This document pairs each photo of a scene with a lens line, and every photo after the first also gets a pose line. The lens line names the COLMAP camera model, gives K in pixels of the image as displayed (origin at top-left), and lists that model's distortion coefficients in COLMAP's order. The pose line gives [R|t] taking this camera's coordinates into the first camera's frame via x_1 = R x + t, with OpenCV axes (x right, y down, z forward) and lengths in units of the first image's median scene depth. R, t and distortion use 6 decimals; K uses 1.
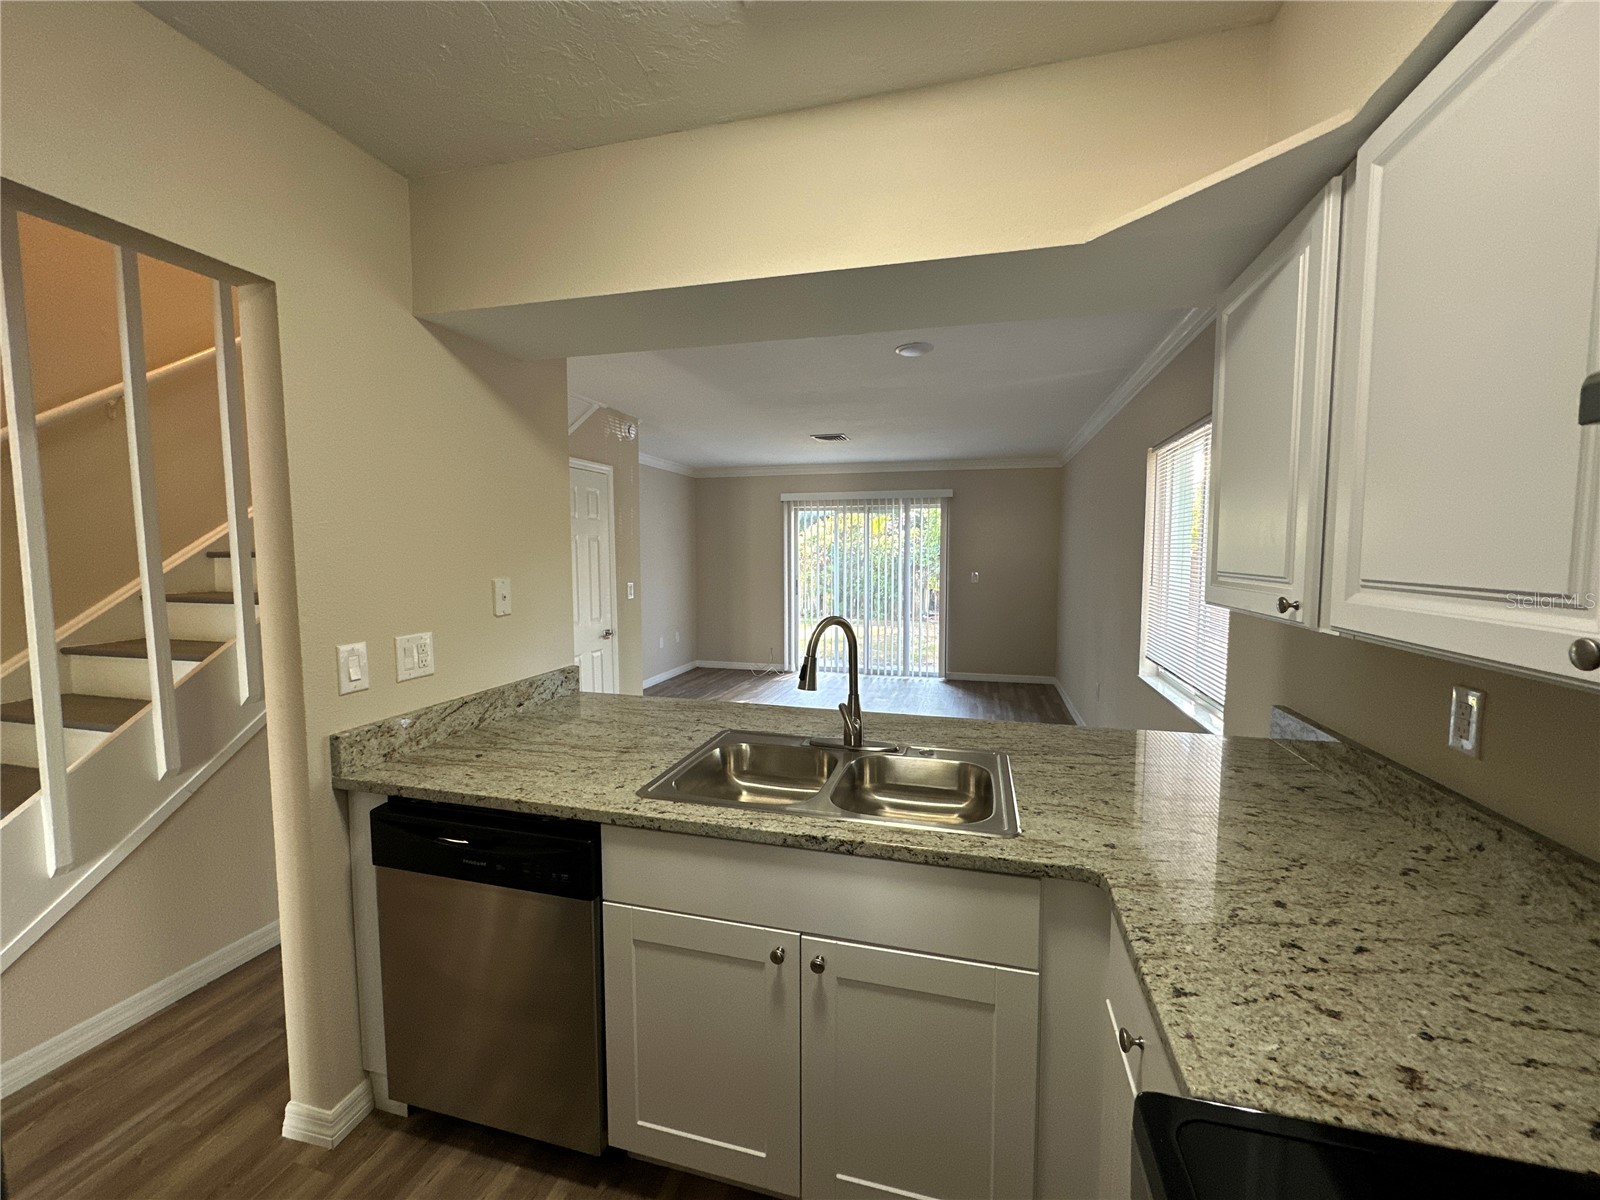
lens RADIAL K [[638.3, 0, 798.7], [0, 638.3, 598.8], [0, 0, 1]] dist [-0.002025, 0.000224]
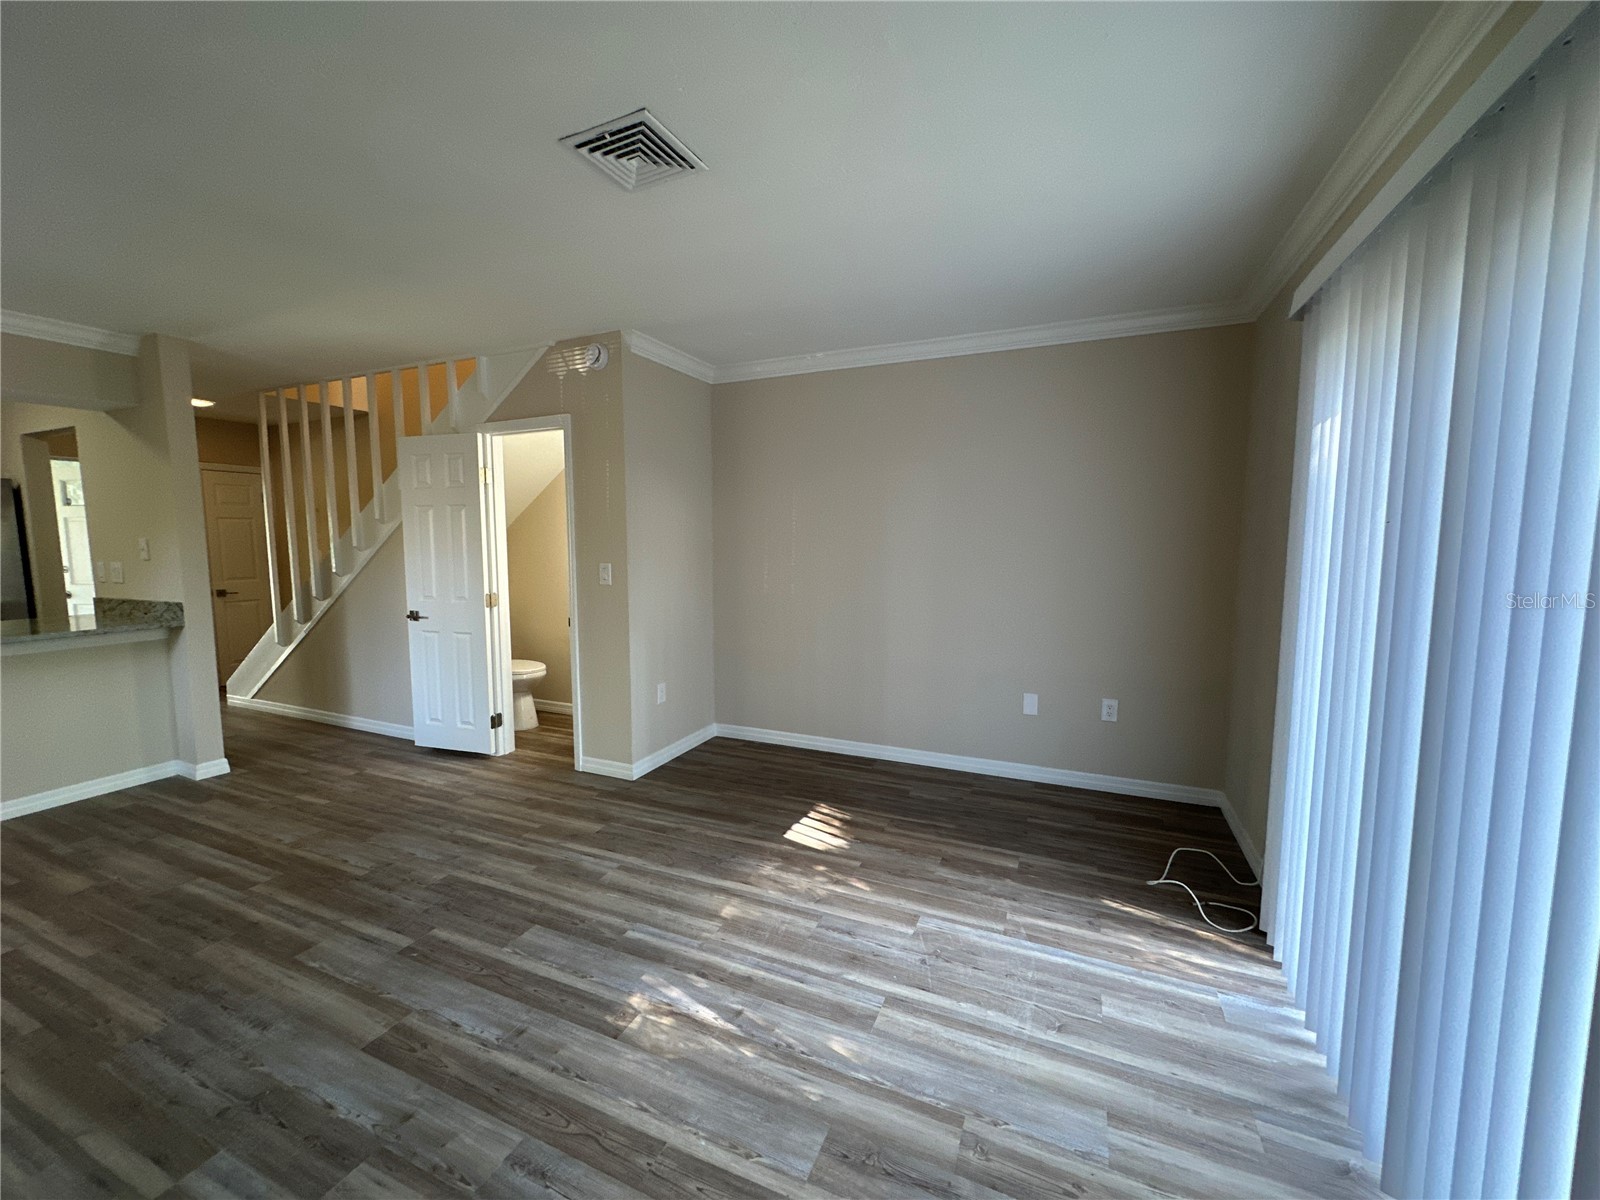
lens RADIAL K [[638.3, 0, 799.2], [0, 638.3, 599.3], [0, 0, 1]] dist [-0.002025, 0.000224]
pose [[-0.144913, 0.095985, -0.984778, 1.135794], [-0.070386, 0.991762, 0.107023, -0.204587], [0.986938, 0.084824, -0.136964, 3.426932]]
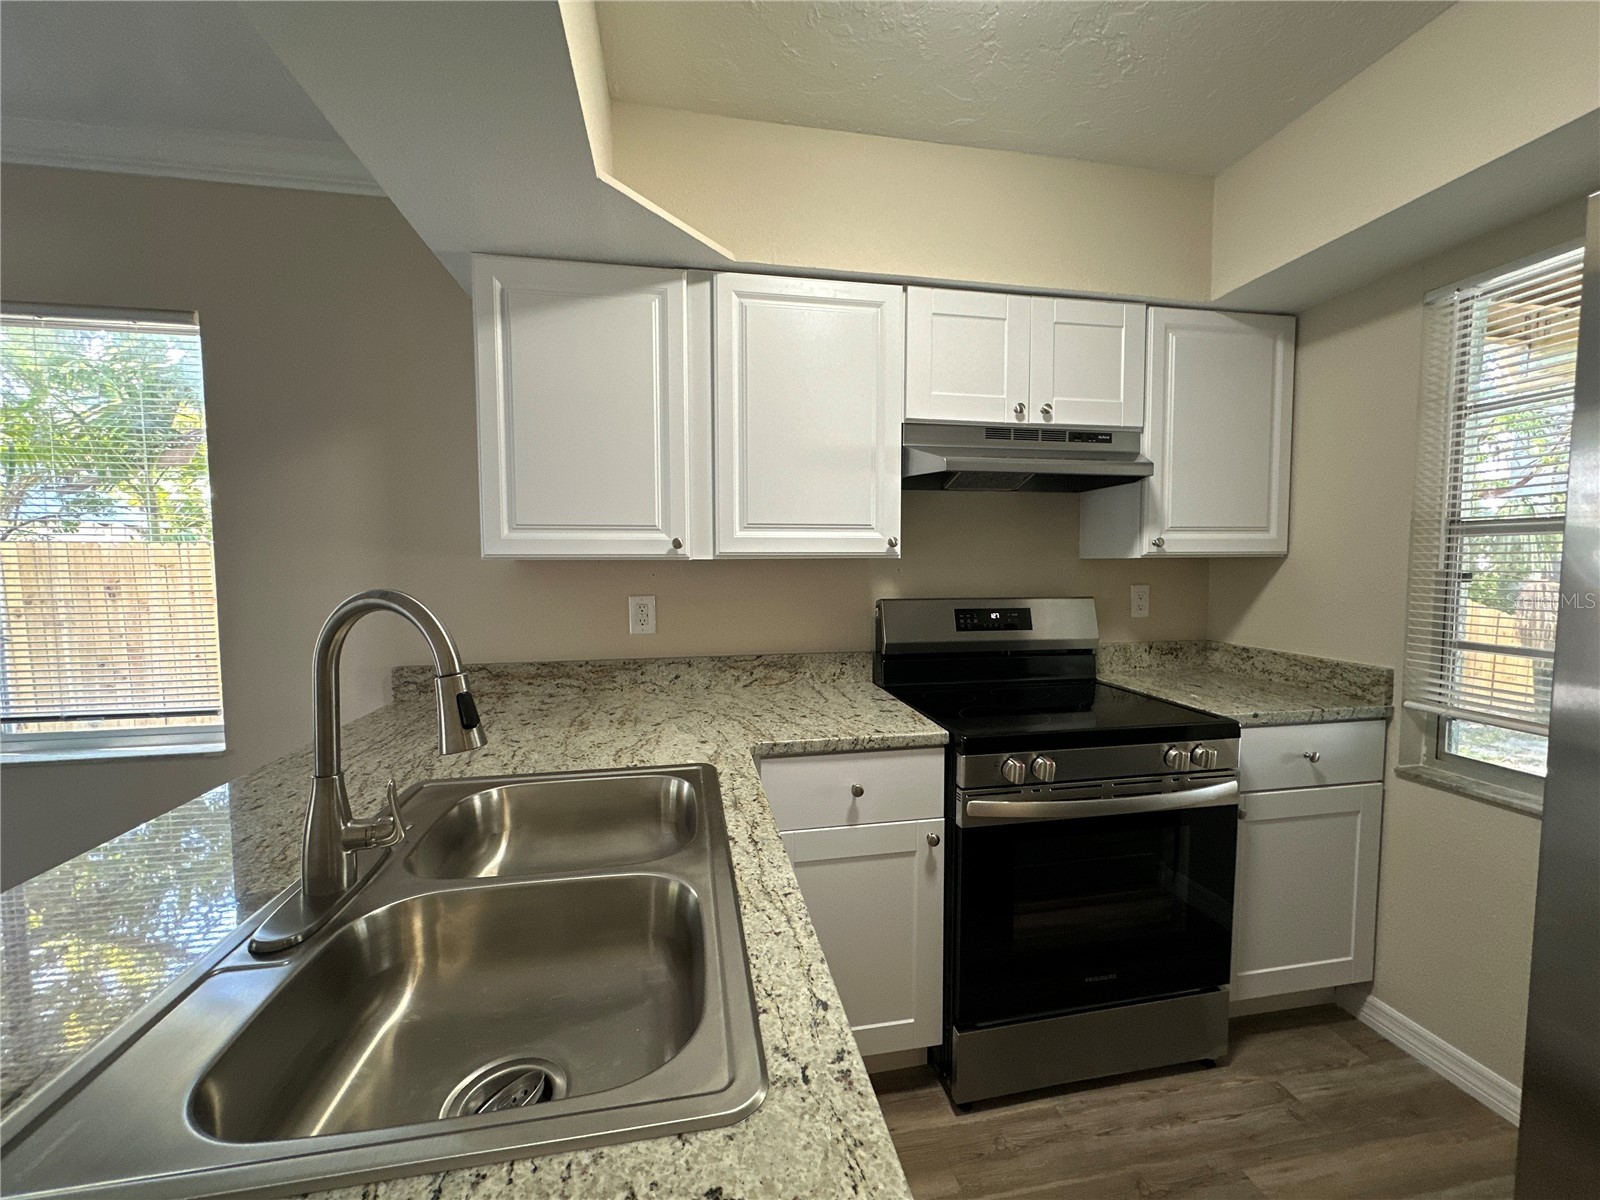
lens RADIAL K [[638.3, 0, 798.9], [0, 638.3, 597.4], [0, 0, 1]] dist [-0.002025, 0.000224]
pose [[-0.436048, -0.050743, 0.898492, -0.423461], [0.071255, 0.993328, 0.090679, 0.012003], [-0.897098, 0.103562, -0.429523, 0.848329]]
